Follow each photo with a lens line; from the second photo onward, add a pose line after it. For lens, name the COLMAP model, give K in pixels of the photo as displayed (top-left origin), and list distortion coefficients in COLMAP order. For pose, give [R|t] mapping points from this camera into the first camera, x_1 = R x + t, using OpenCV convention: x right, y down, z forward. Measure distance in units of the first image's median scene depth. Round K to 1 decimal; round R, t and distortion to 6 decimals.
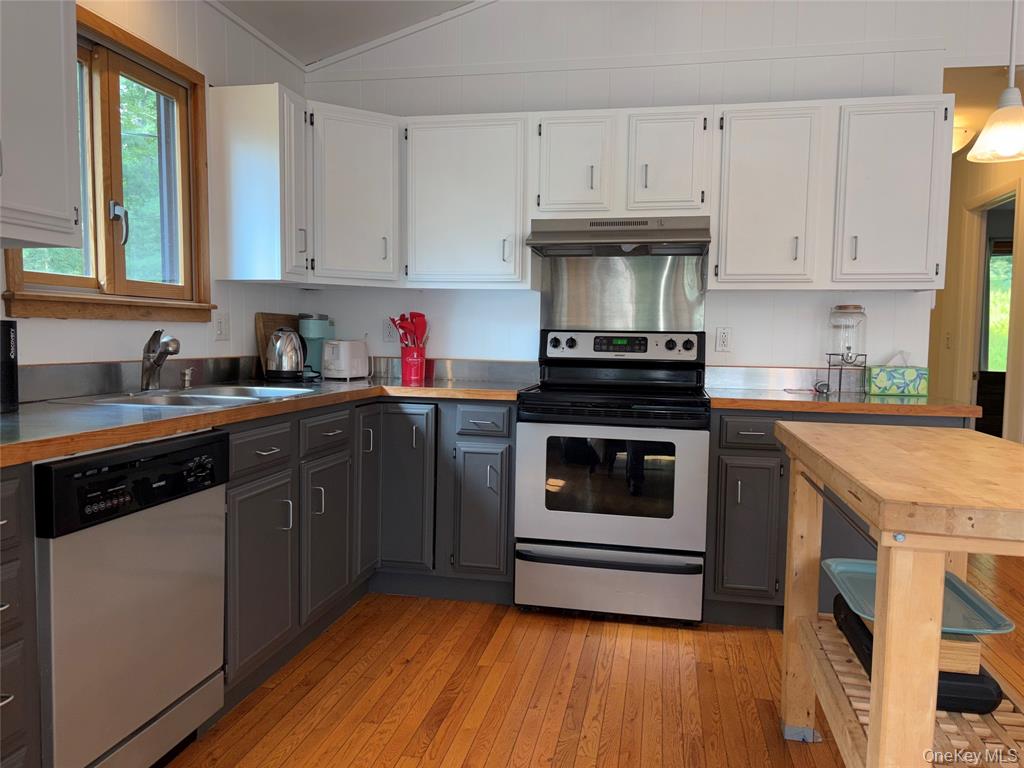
lens RADIAL K [[767.9, 0, 510.9], [0, 767.9, 389.9], [0, 0, 1]] dist [0.078414, -0.115916]
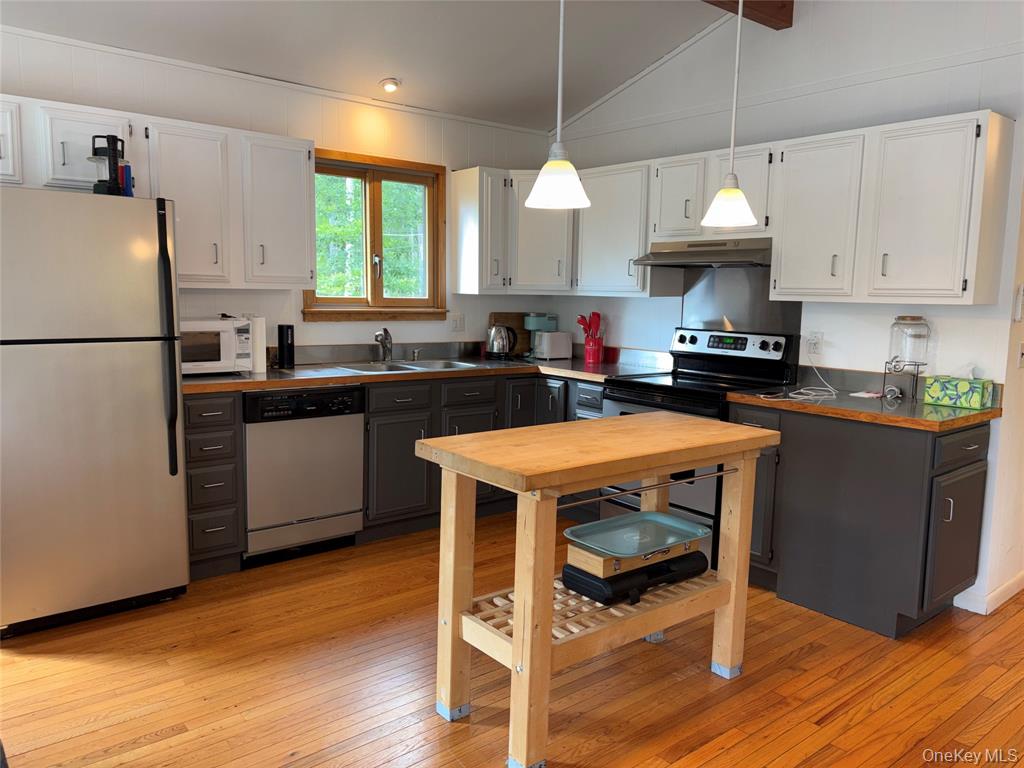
lens RADIAL K [[773.3, 0, 512.9], [0, 773.3, 388.7], [0, 0, 1]] dist [0.101909, -0.158844]
pose [[0.776166, 0.080543, -0.625364, 0.698713], [-0.053835, 0.996651, 0.061547, -0.048848], [0.628227, -0.014104, 0.777902, -0.158178]]
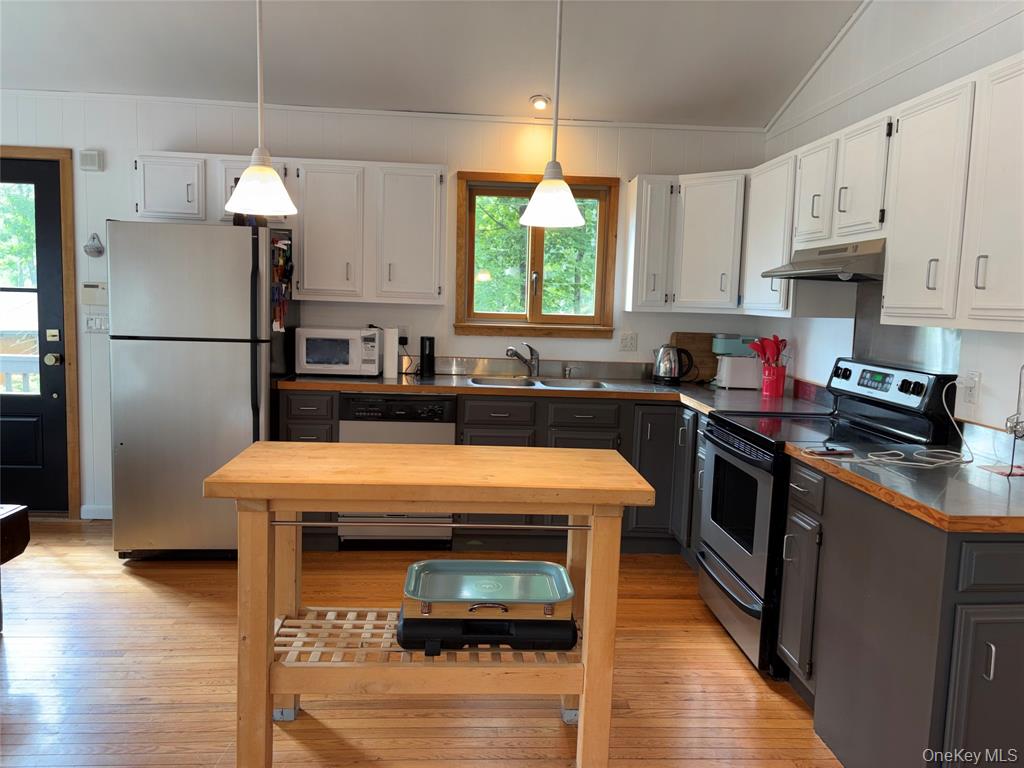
lens RADIAL K [[771.1, 0, 512.0], [0, 771.1, 384.0], [0, 0, 1]] dist [0.078258, -0.081730]
pose [[0.257172, 0.099772, -0.961201, 0.976962], [-0.097004, 0.992297, 0.077046, -0.091074], [0.961485, 0.073426, 0.264869, 0.388009]]
